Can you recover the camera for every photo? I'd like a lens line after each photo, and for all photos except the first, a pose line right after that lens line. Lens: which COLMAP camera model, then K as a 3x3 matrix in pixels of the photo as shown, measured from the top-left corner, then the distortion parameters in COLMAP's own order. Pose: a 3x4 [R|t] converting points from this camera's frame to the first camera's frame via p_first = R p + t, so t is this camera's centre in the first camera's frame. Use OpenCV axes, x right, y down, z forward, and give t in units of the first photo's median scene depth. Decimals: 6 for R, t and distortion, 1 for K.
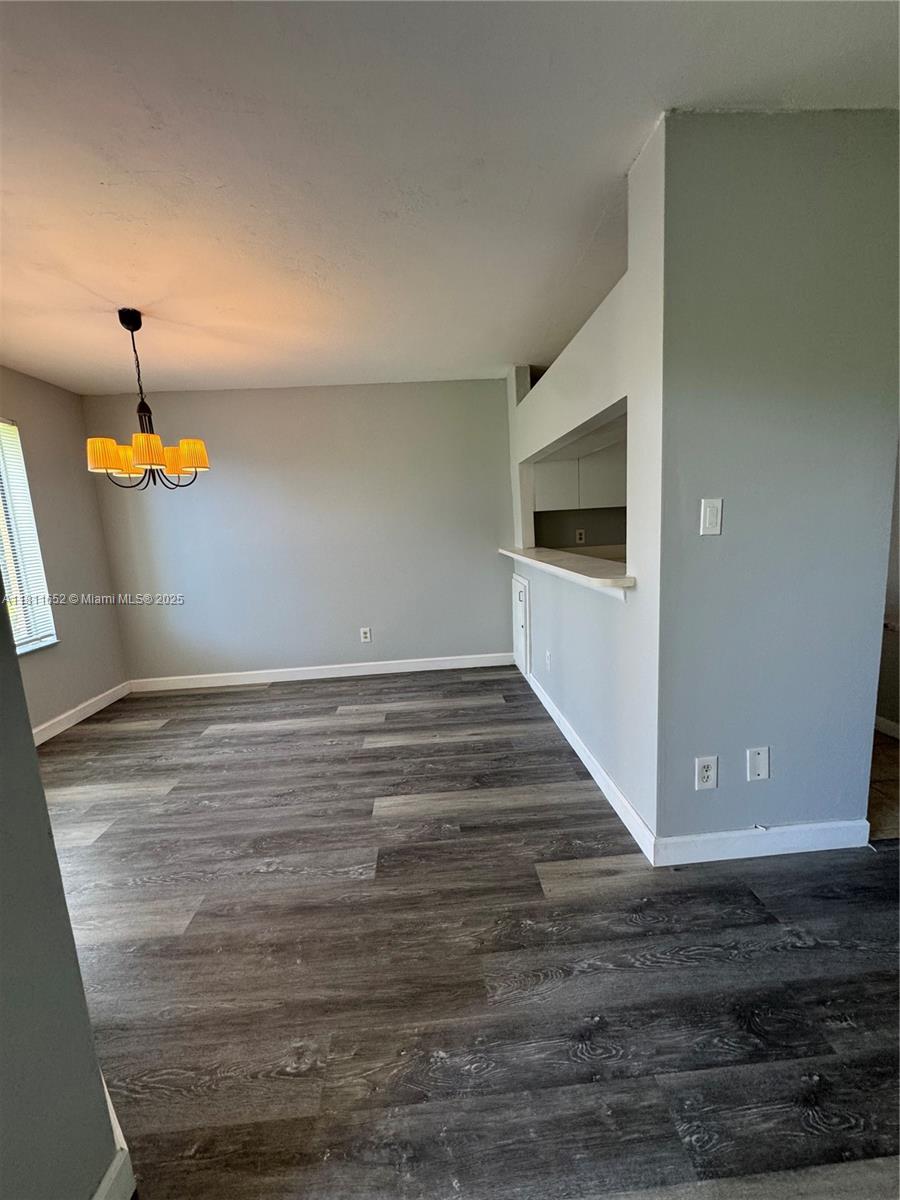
lens RADIAL K [[479.1, 0, 450.8], [0, 479.1, 597.2], [0, 0, 1]] dist [-0.004182, 0.001547]
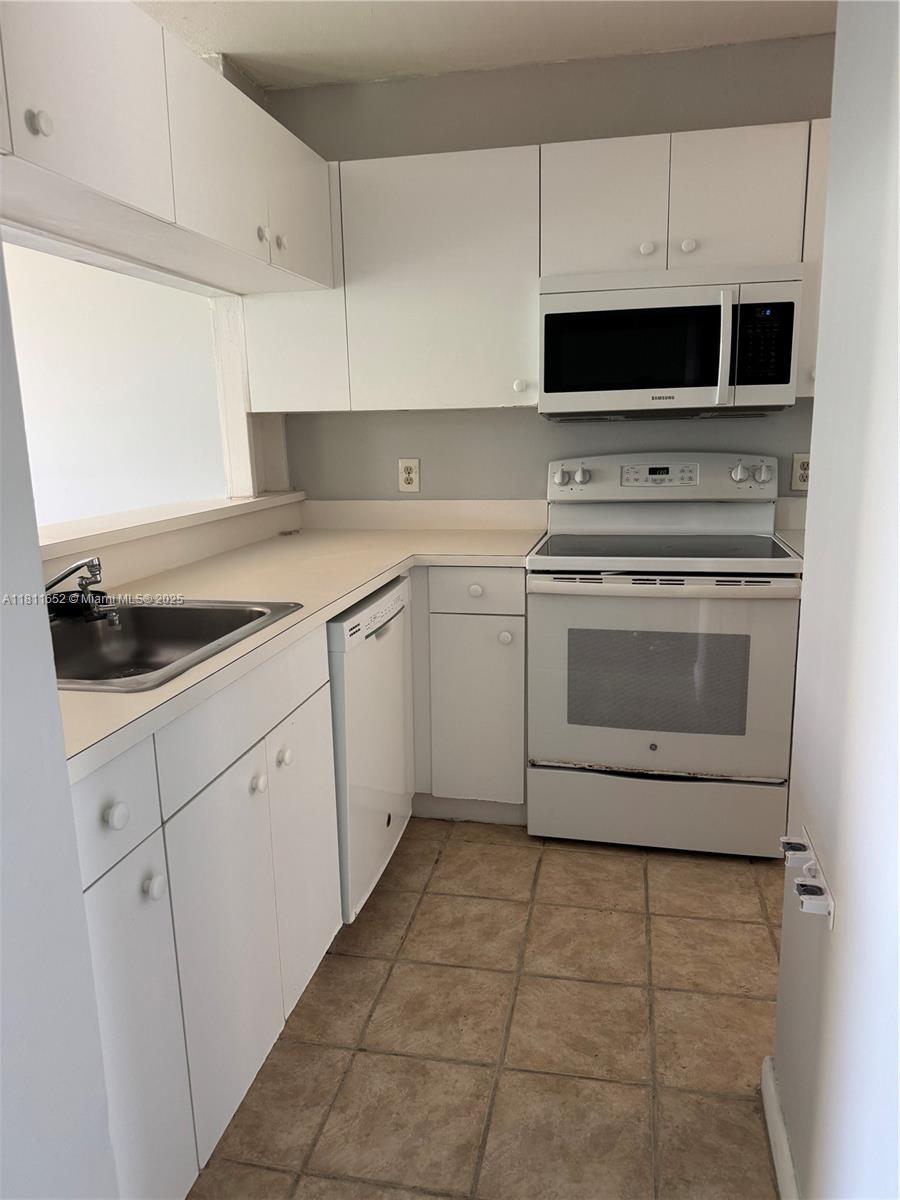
lens RADIAL K [[852.8, 0, 455.3], [0, 852.8, 606.1], [0, 0, 1]] dist [0.045527, -0.031700]
pose [[0.967602, 0.083407, -0.238304, 1.263693], [-0.068216, 0.995119, 0.071313, -0.172085], [0.243089, -0.052747, 0.968569, 0.679508]]
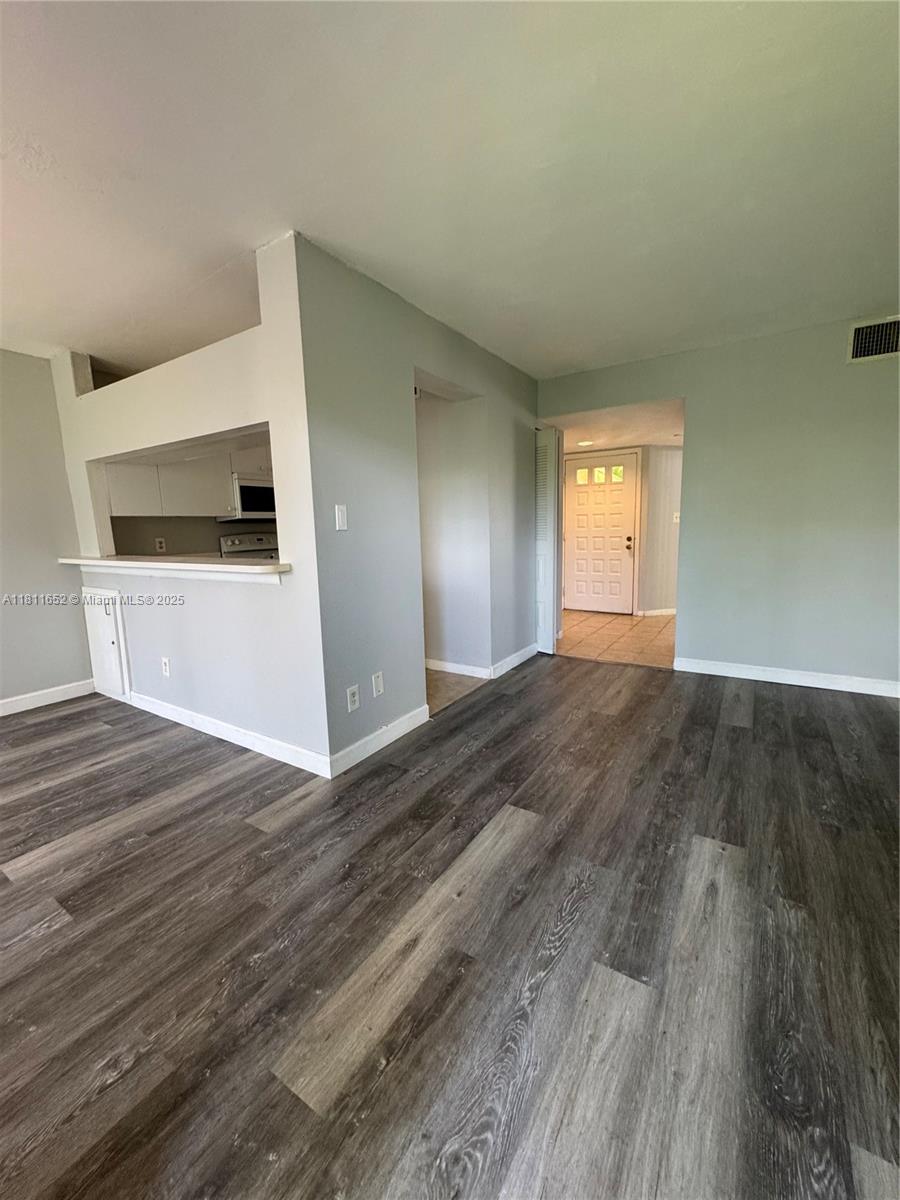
lens RADIAL K [[479.1, 0, 450.6], [0, 479.1, 596.5], [0, 0, 1]] dist [-0.004182, 0.001547]
pose [[0.591395, -0.079280, 0.802475, -0.428145], [0.117041, 0.993056, 0.011854, 0.087846], [-0.797843, 0.086913, 0.596568, -0.107804]]
